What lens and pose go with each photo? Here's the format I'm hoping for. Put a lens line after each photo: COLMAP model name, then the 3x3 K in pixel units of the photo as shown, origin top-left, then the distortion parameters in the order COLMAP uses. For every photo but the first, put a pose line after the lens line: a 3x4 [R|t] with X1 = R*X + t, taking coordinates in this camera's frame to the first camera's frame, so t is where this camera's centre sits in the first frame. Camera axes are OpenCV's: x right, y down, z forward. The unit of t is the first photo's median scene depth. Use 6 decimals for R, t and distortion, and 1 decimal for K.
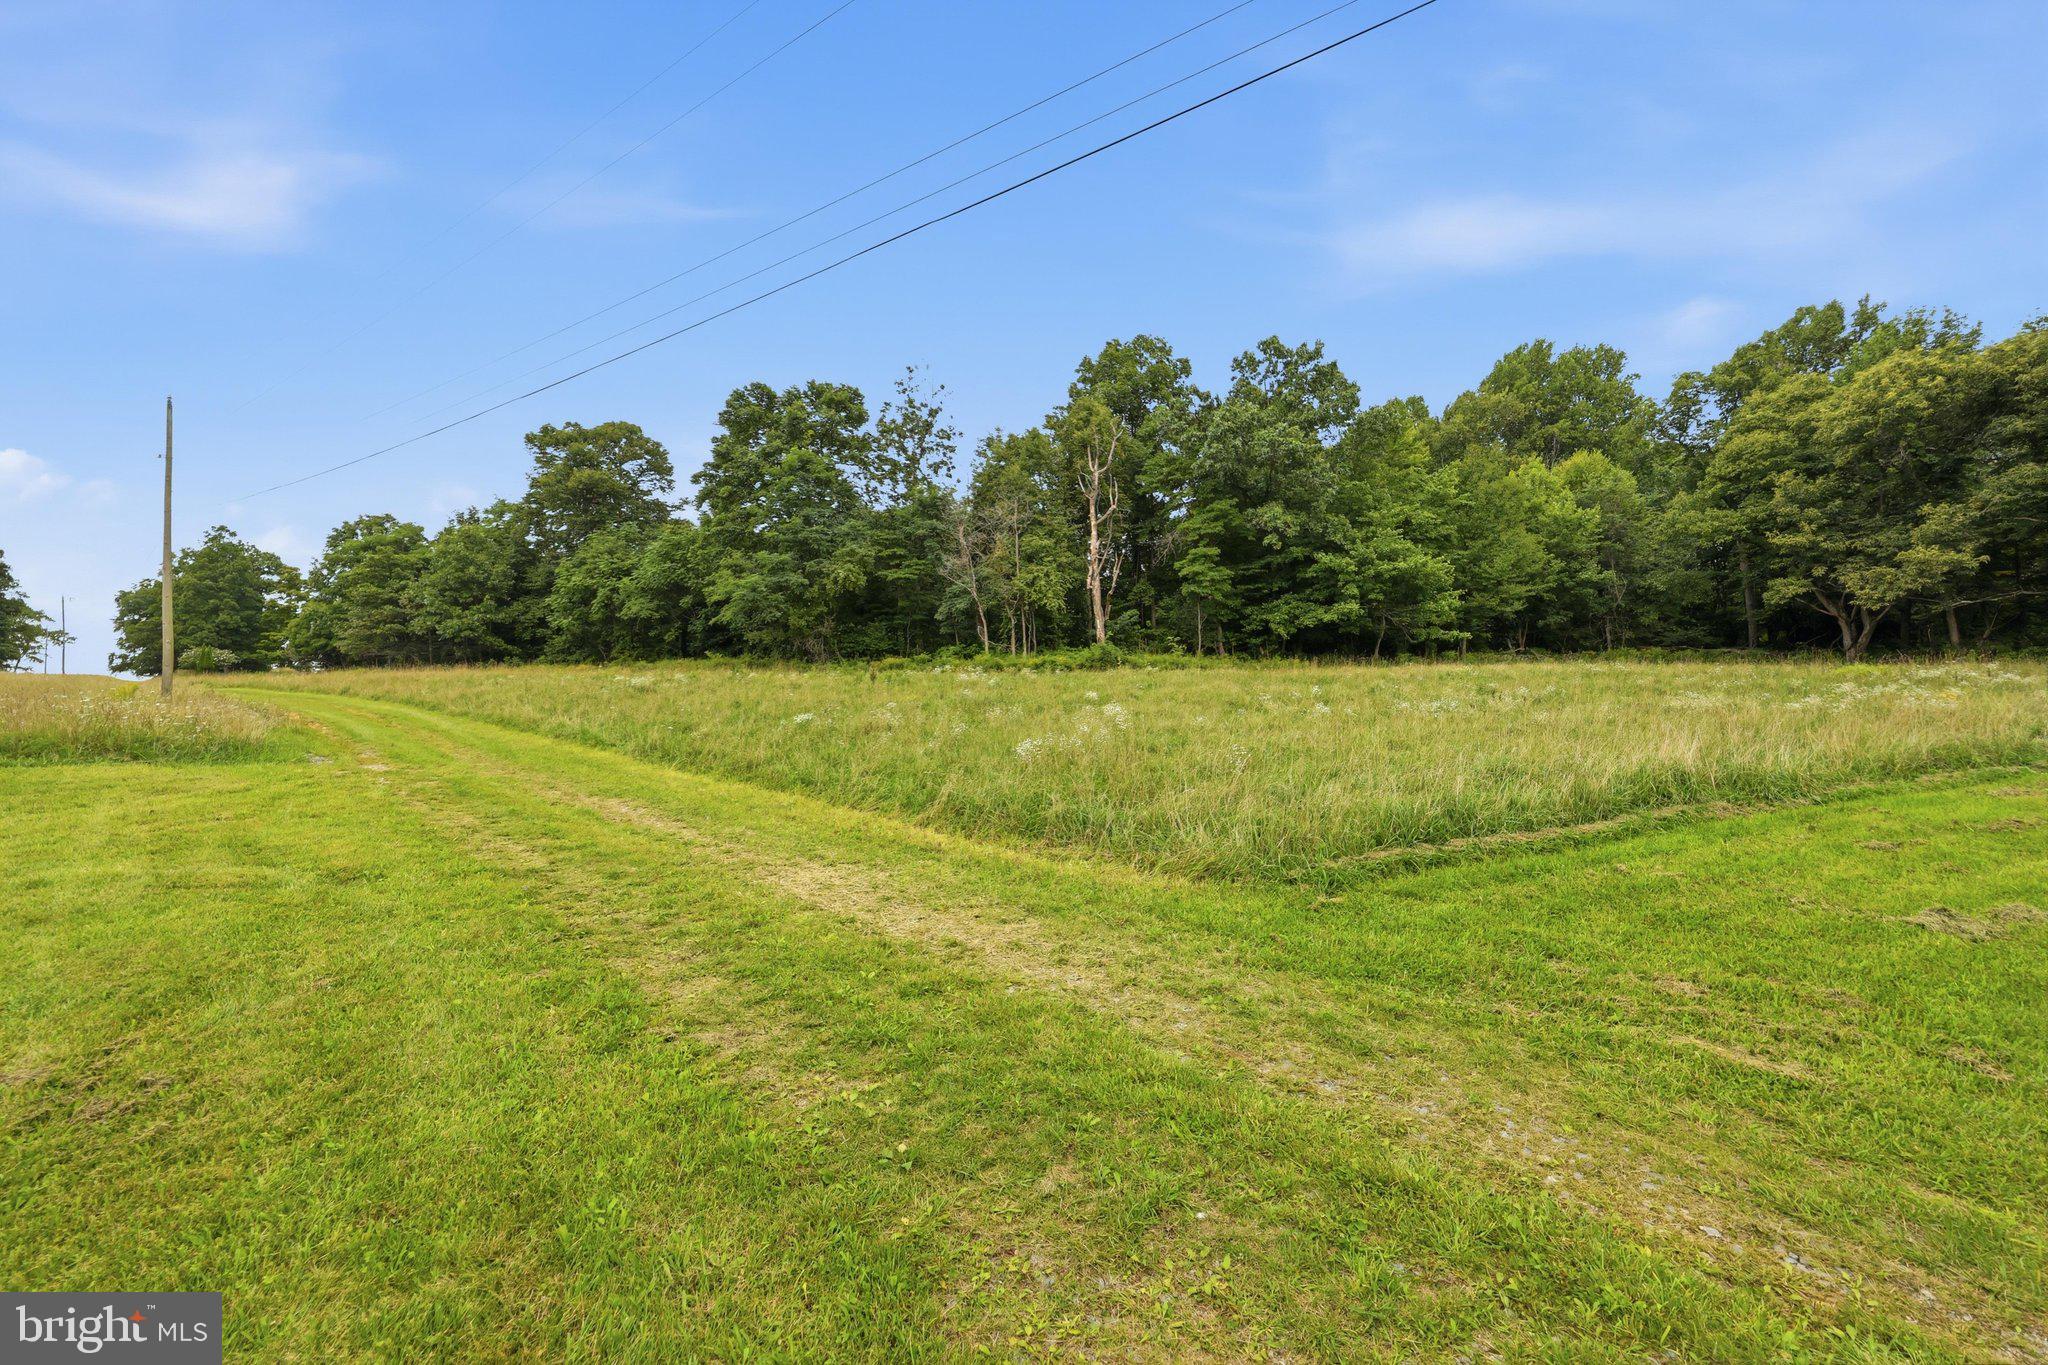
lens RADIAL K [[762.3, 0, 1025.8], [0, 762.3, 681.2], [0, 0, 1]] dist [0.001154, -0.000090]
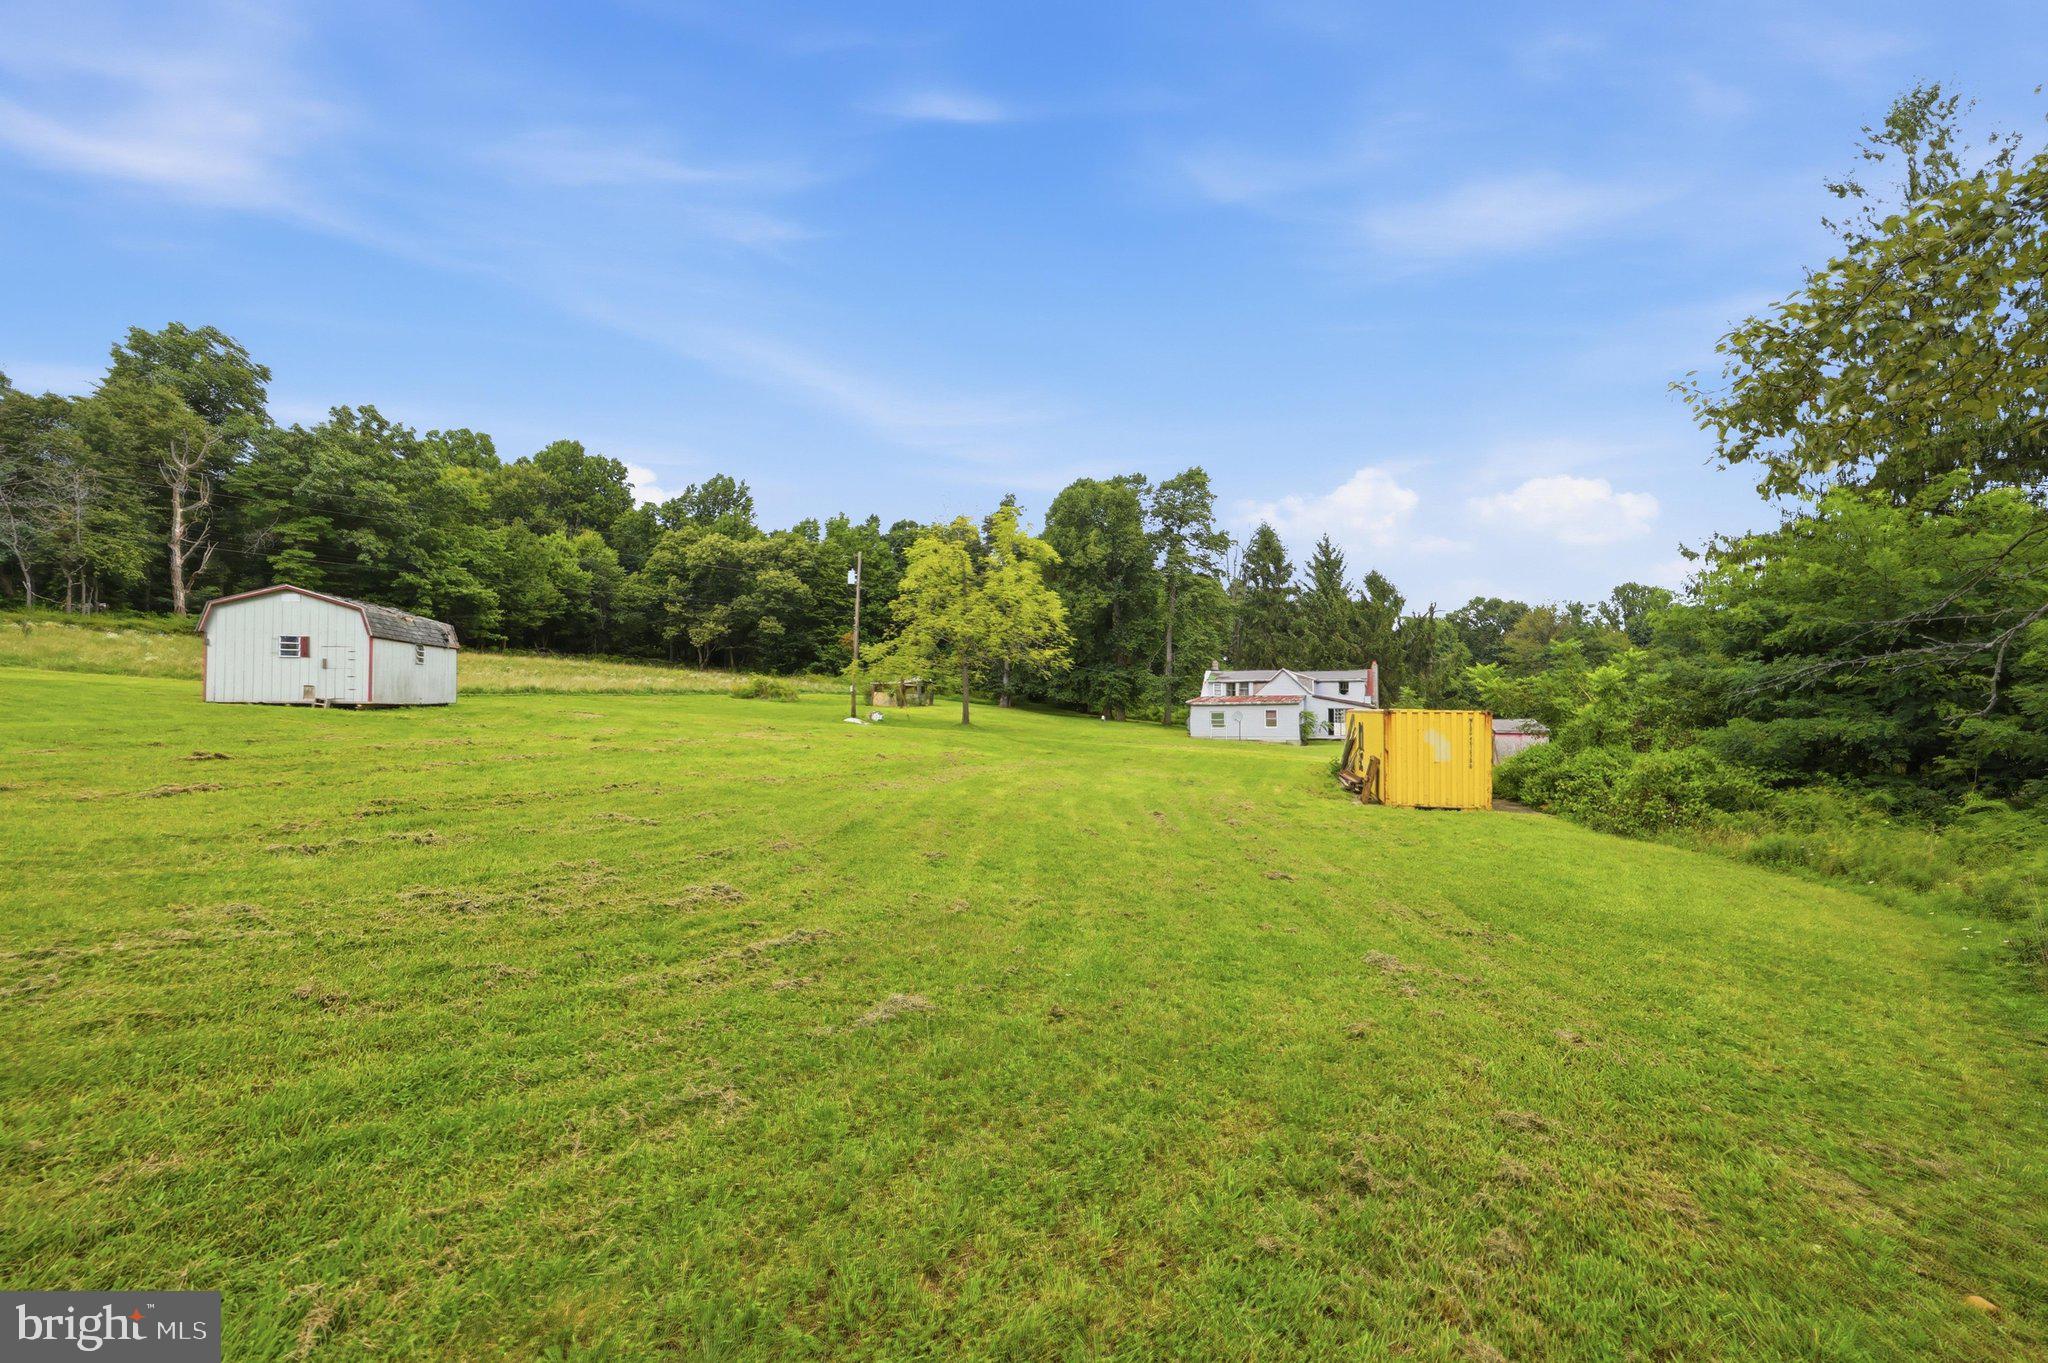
lens RADIAL K [[762.3, 0, 1028.7], [0, 762.3, 702.1], [0, 0, 1]] dist [0.001154, -0.000090]
pose [[0.447302, 0.030224, 0.893872, -0.378659], [-0.066309, 0.997799, -0.000556, 0.004088], [-0.891922, -0.059023, 0.448322, -0.743747]]
